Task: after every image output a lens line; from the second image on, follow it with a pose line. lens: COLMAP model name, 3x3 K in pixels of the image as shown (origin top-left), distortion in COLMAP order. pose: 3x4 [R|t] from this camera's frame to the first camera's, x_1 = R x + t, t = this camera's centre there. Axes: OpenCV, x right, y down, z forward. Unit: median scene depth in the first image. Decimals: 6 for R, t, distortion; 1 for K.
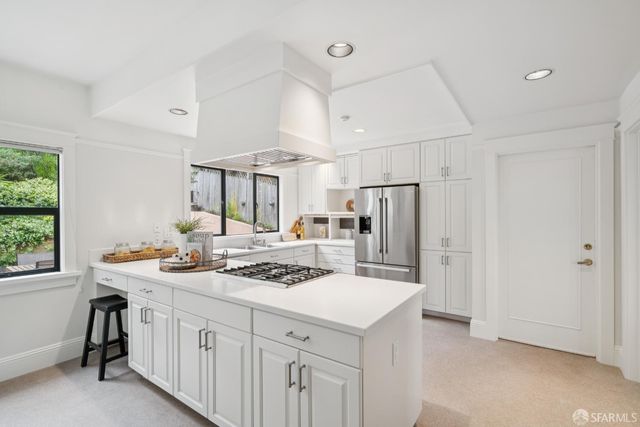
lens RADIAL K [[286.5, 0, 331.3], [0, 286.5, 211.2], [0, 0, 1]] dist [-0.001900, -0.000361]
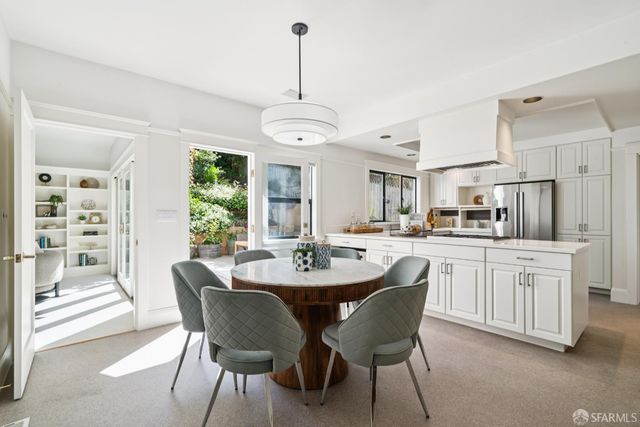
lens RADIAL K [[287.3, 0, 320.0], [0, 287.3, 213.5], [0, 0, 1]] dist [0.000281, 0.000288]
pose [[0.965228, 0.003718, -0.261384, -0.335970], [-0.003075, 0.999991, 0.002871, 0.045779], [0.261392, -0.001967, 0.965231, -0.439203]]
